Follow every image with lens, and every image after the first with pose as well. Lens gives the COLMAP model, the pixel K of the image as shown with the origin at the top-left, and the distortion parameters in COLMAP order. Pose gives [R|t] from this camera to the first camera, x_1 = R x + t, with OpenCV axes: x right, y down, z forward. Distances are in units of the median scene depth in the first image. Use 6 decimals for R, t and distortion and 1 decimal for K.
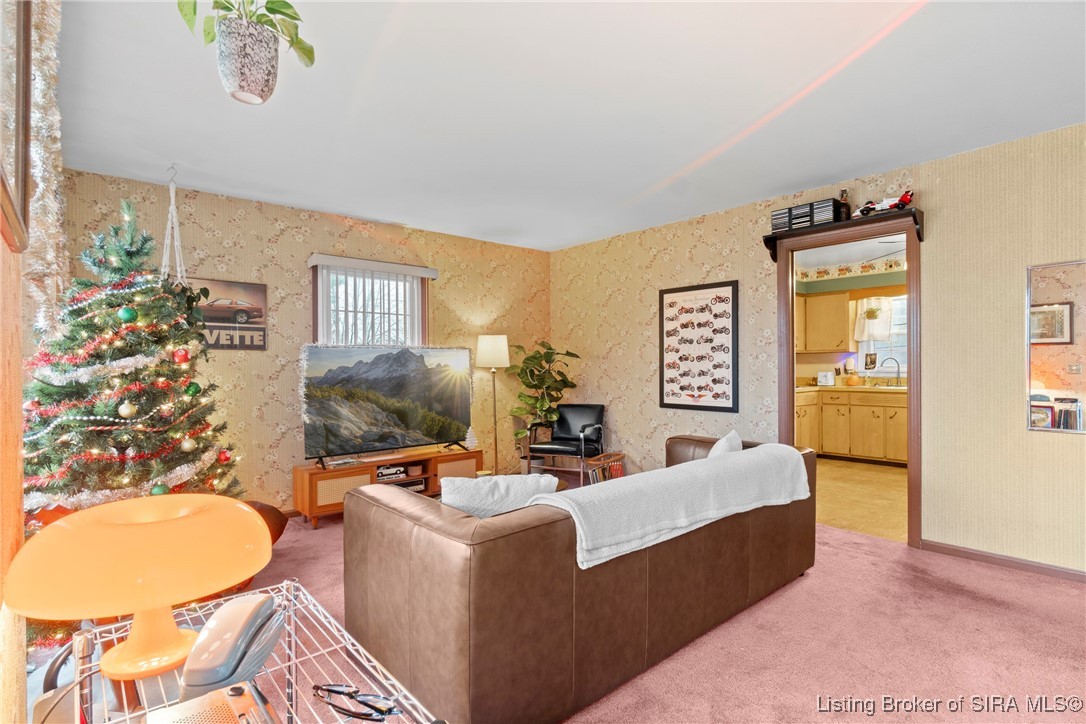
lens RADIAL K [[563.3, 0, 540.7], [0, 563.3, 366.0], [0, 0, 1]] dist [-0.001878, -0.000383]
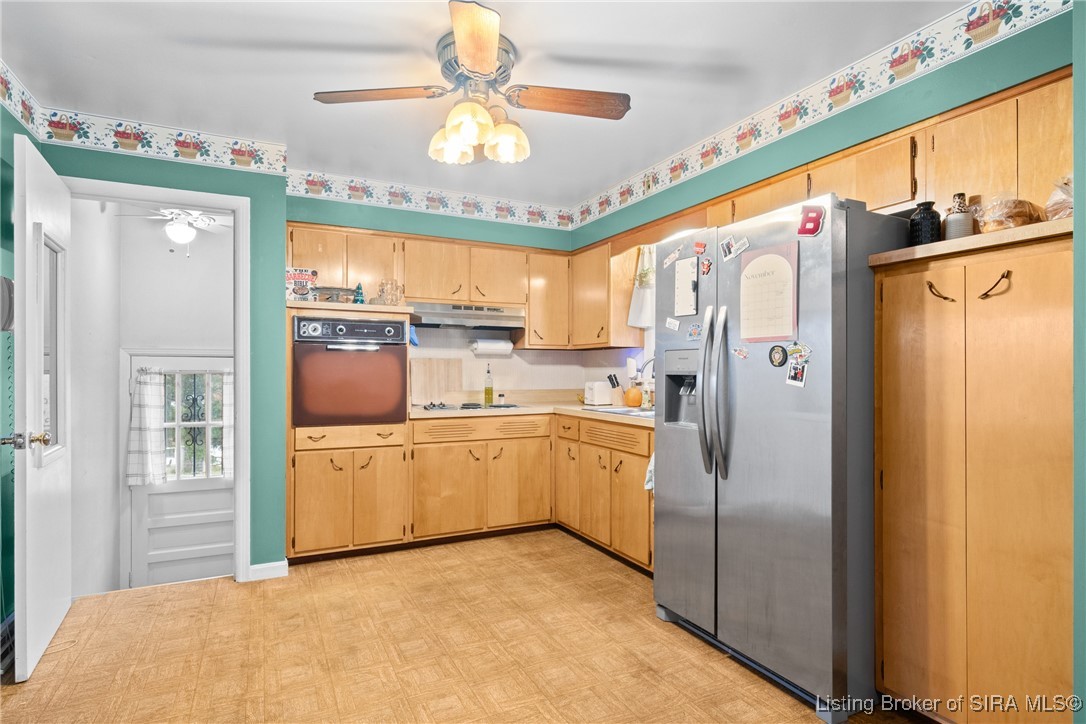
lens RADIAL K [[563.3, 0, 542.7], [0, 563.3, 367.0], [0, 0, 1]] dist [-0.001878, -0.000383]
pose [[0.972084, 0.000159, -0.234633, 0.502302], [-0.001266, 0.999989, -0.004565, -0.001374], [0.234630, 0.004735, 0.972073, 0.352346]]
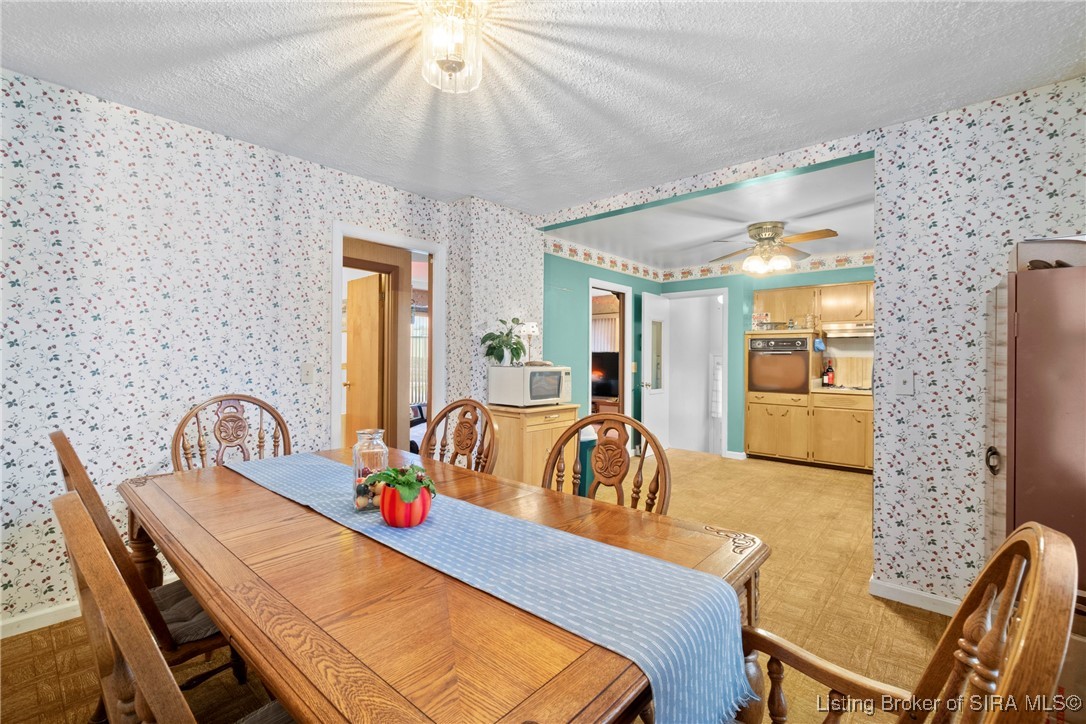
lens RADIAL K [[470.6, 0, 541.8], [0, 470.6, 359.7], [0, 0, 1]] dist [0.000001, 0.000016]
pose [[0.161170, 0.003304, -0.986921, 0.779218], [-0.006670, 0.999975, 0.002259, -0.005425], [0.986904, 0.006219, 0.161188, 0.300434]]
